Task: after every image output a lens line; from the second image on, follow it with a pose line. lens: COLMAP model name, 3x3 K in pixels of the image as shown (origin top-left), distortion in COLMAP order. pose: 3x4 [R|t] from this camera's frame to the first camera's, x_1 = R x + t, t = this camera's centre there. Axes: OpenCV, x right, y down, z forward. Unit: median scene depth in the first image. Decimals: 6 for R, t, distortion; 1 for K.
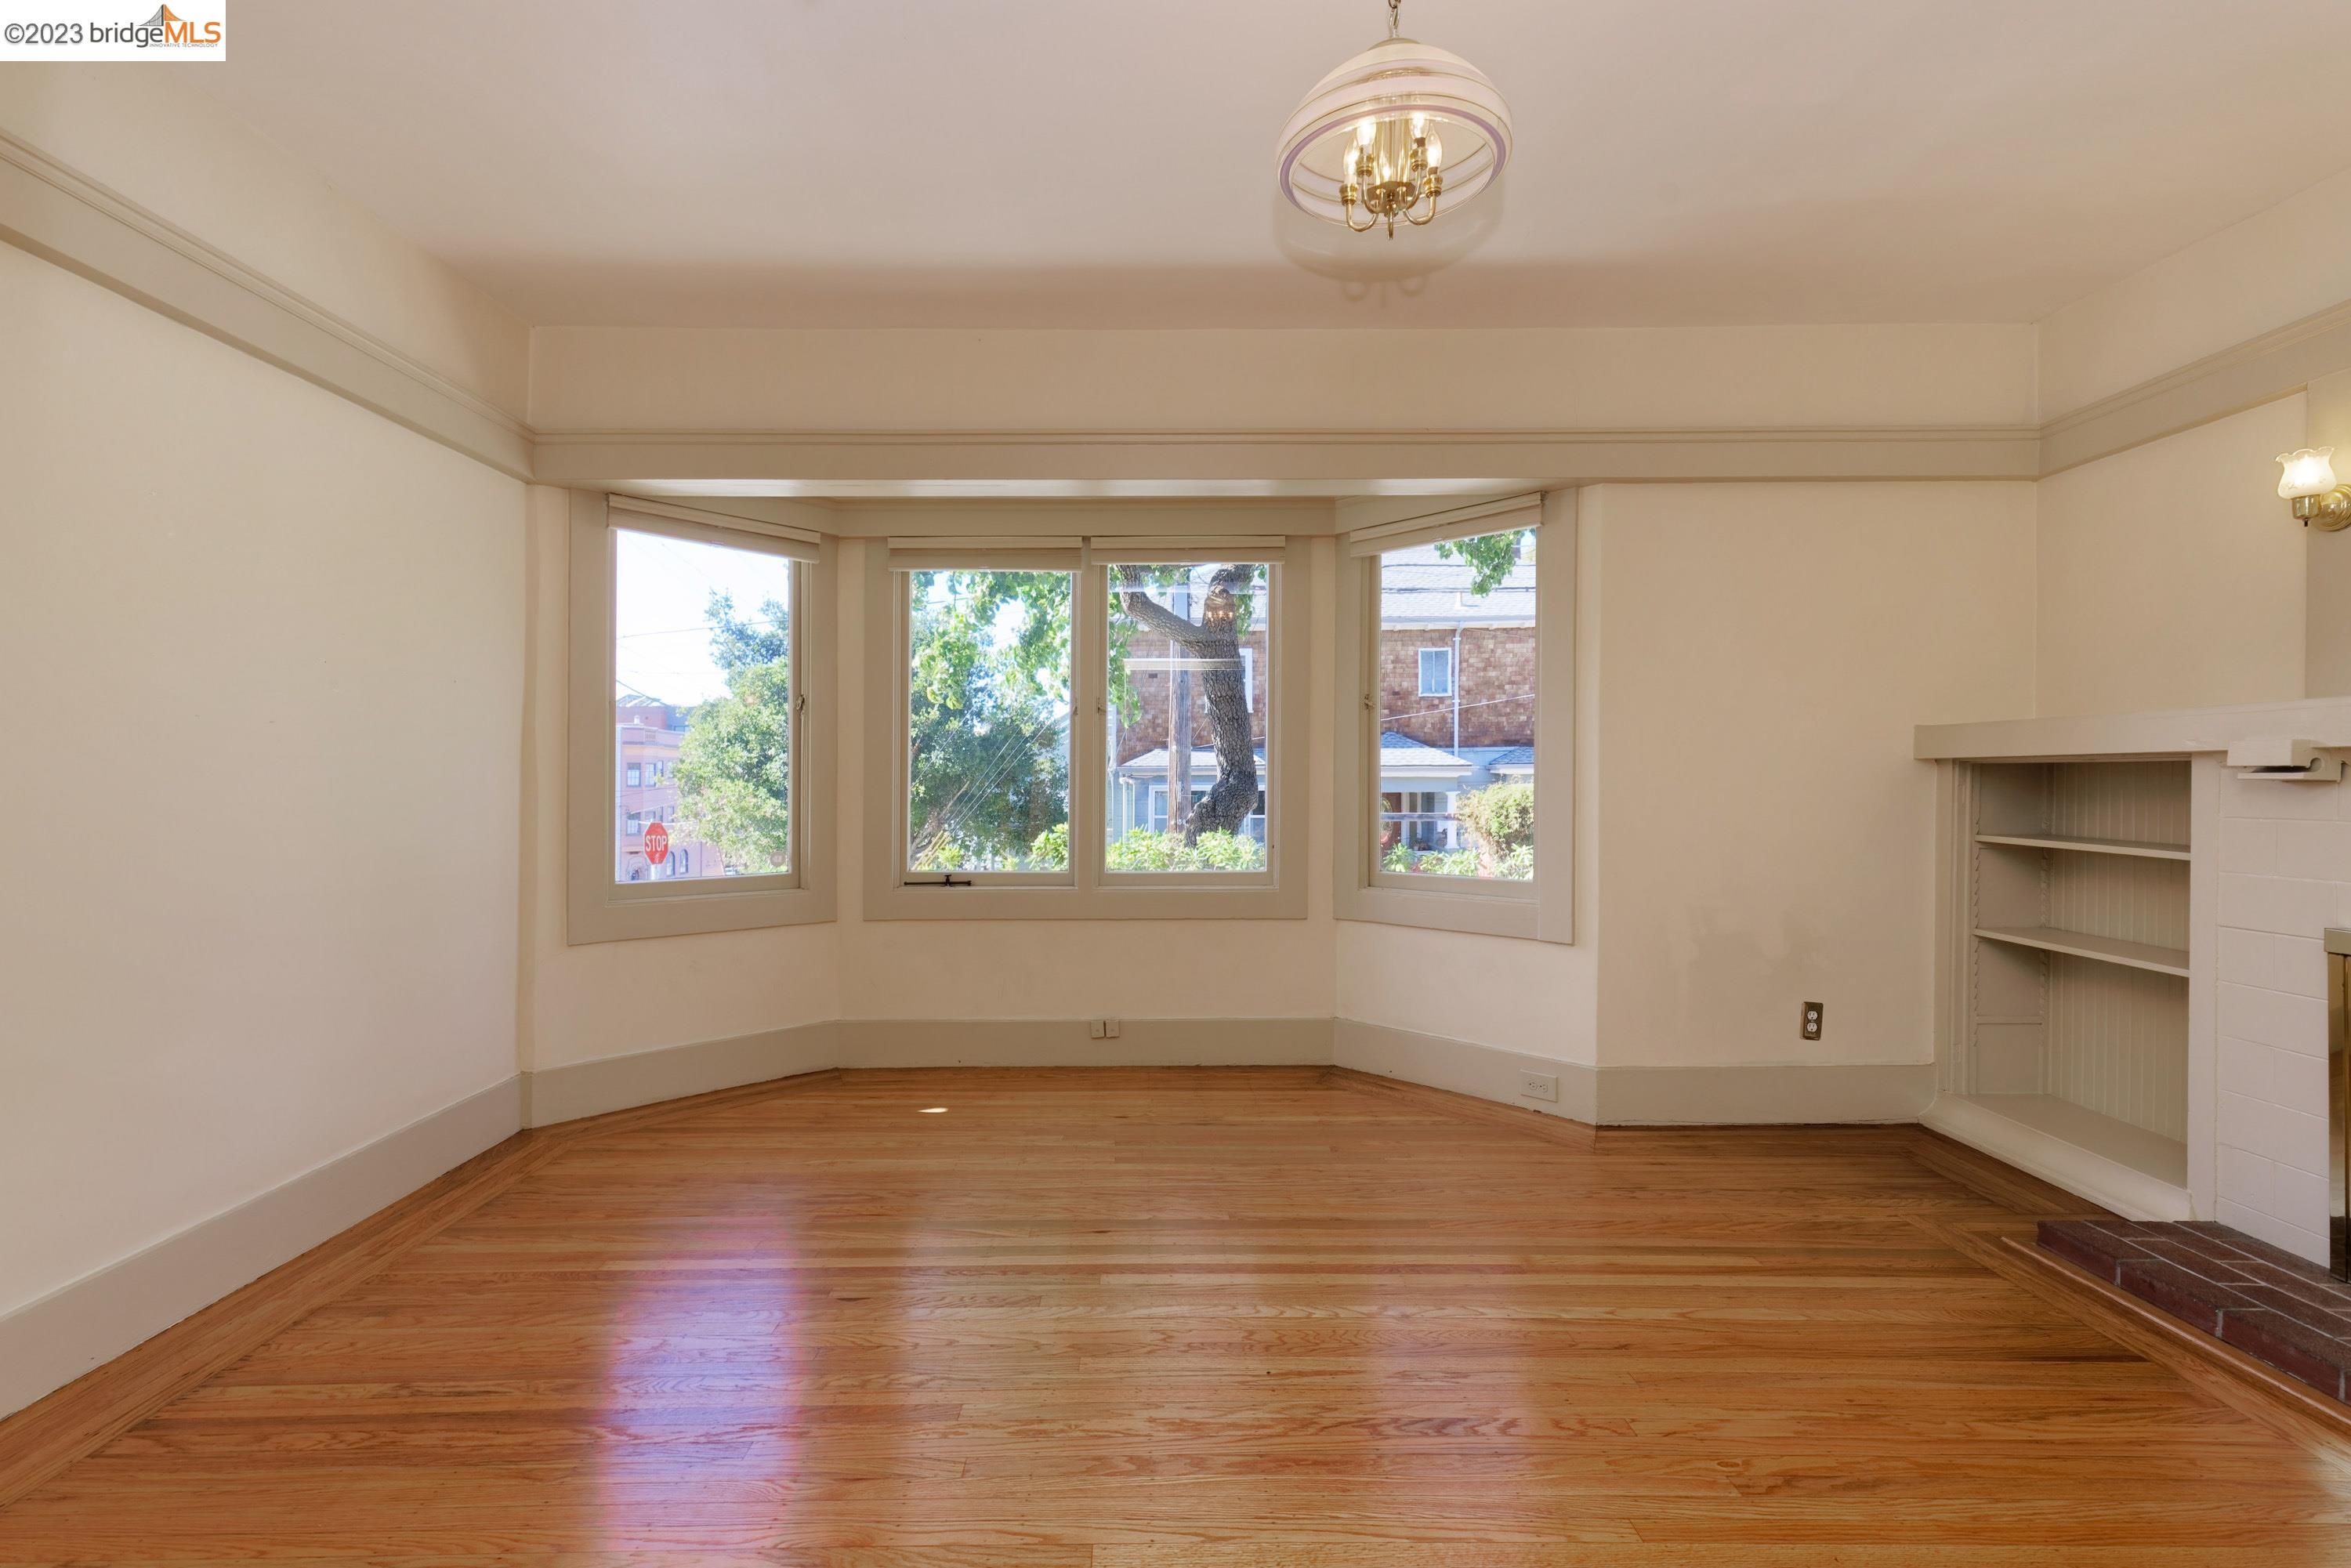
lens RADIAL K [[1054.9, 0, 1148.4], [0, 1054.9, 789.0], [0, 0, 1]] dist [0.003233, -0.000095]
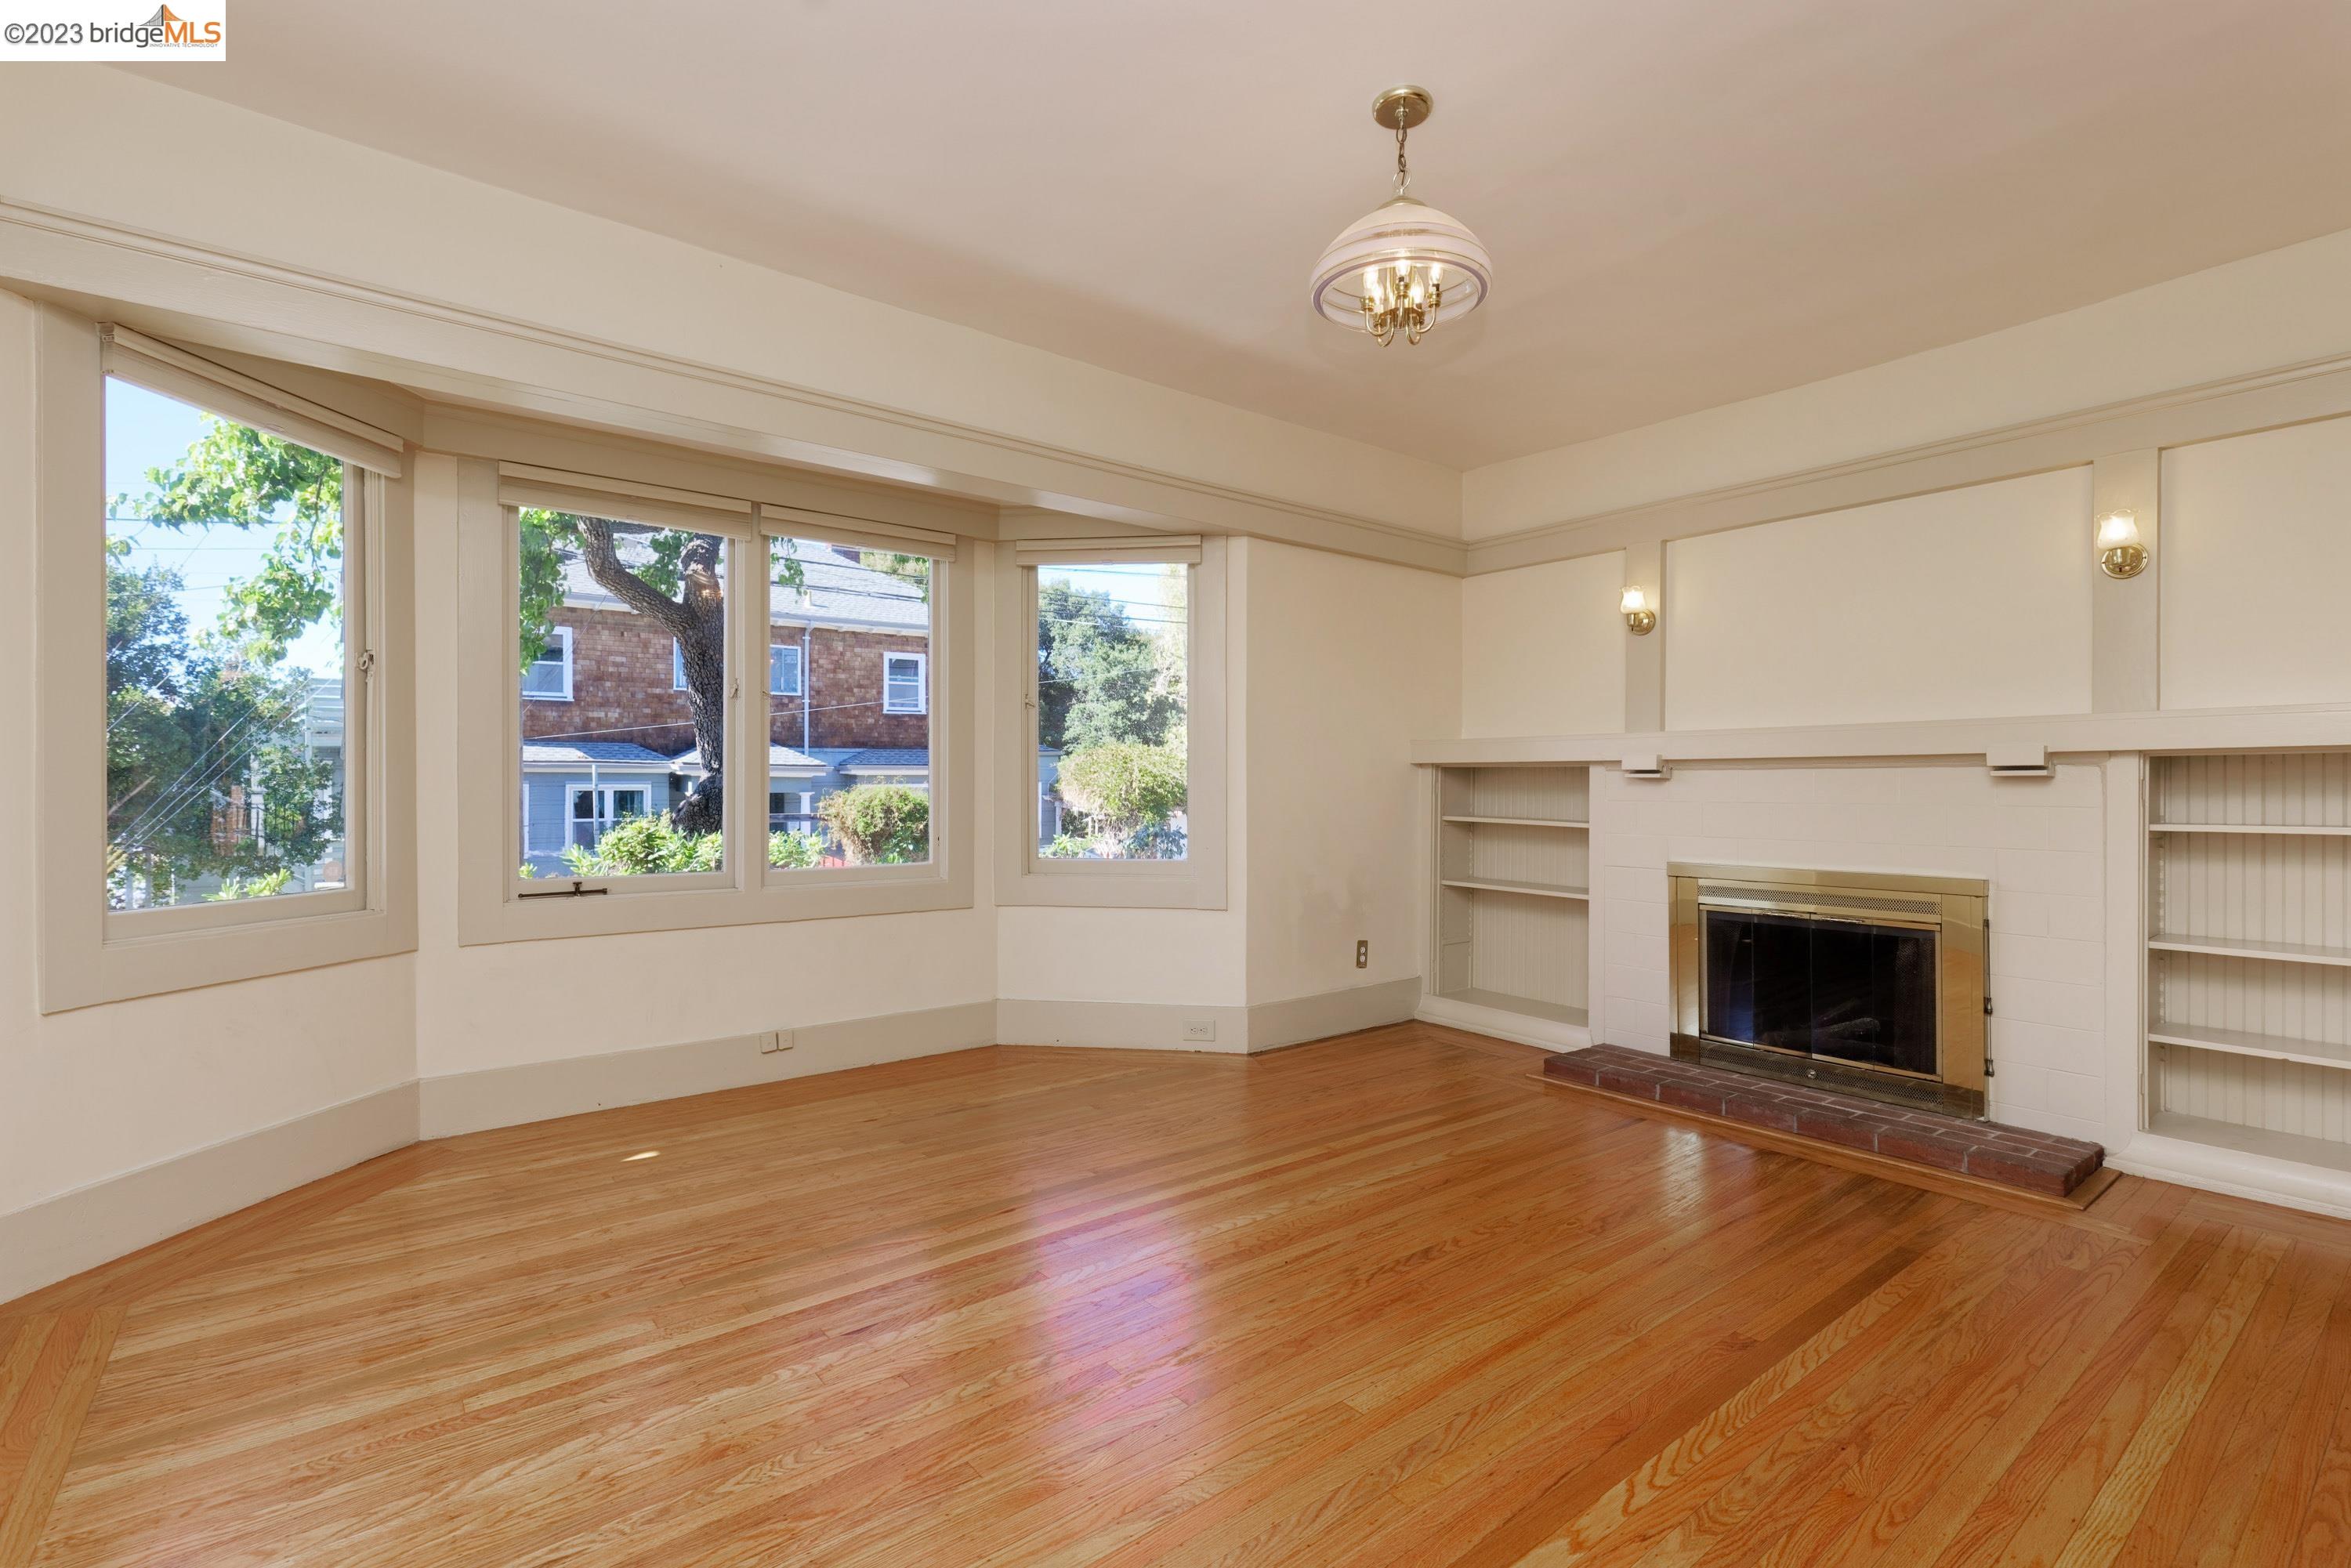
lens RADIAL K [[1066.5, 0, 1148.7], [0, 1066.5, 786.5], [0, 0, 1]] dist [0.004836, 0.000190]
pose [[0.792098, 0.006116, 0.610363, -0.433555], [-0.003140, 0.999977, -0.005945, 0.012875], [-0.610386, 0.002793, 0.792099, 0.078876]]
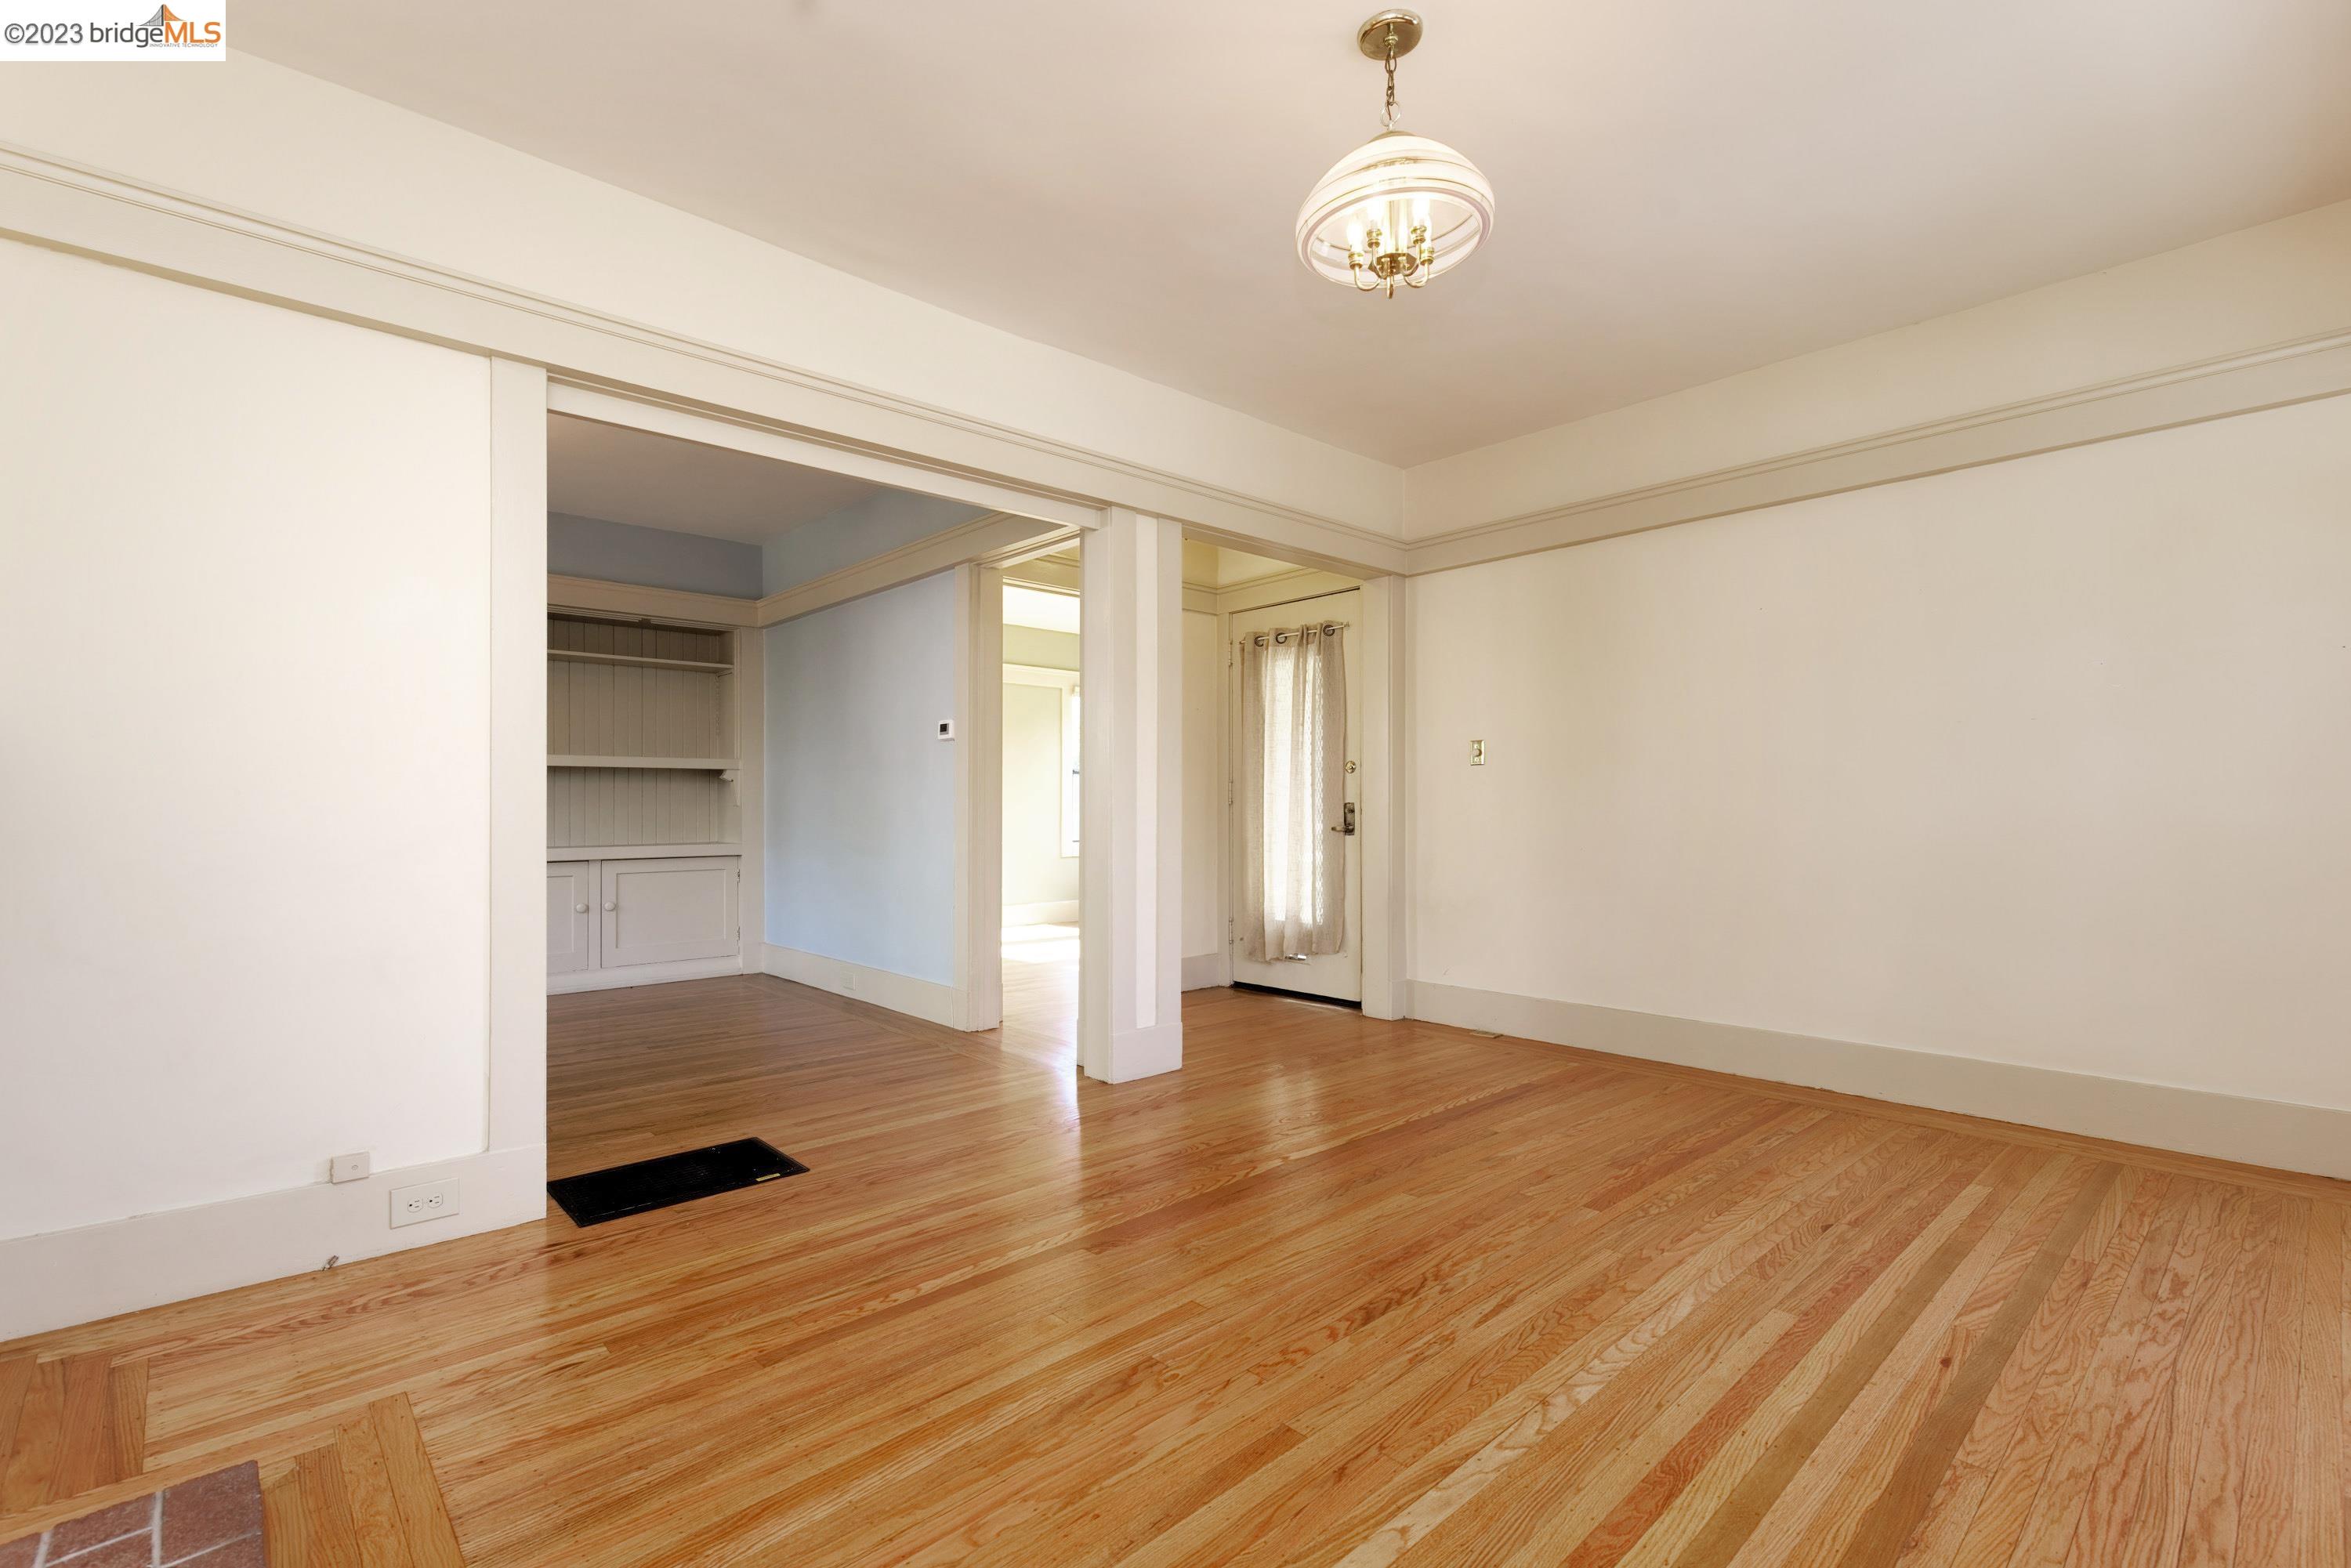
lens RADIAL K [[1064.4, 0, 1174.3], [0, 1064.4, 796.0], [0, 0, 1]] dist [-0.000527, 0.000063]
pose [[-0.725929, 0.003203, -0.687762, 0.644261], [0.002370, 0.999995, 0.002156, 0.022796], [0.687766, -0.000065, -0.725933, 0.893630]]
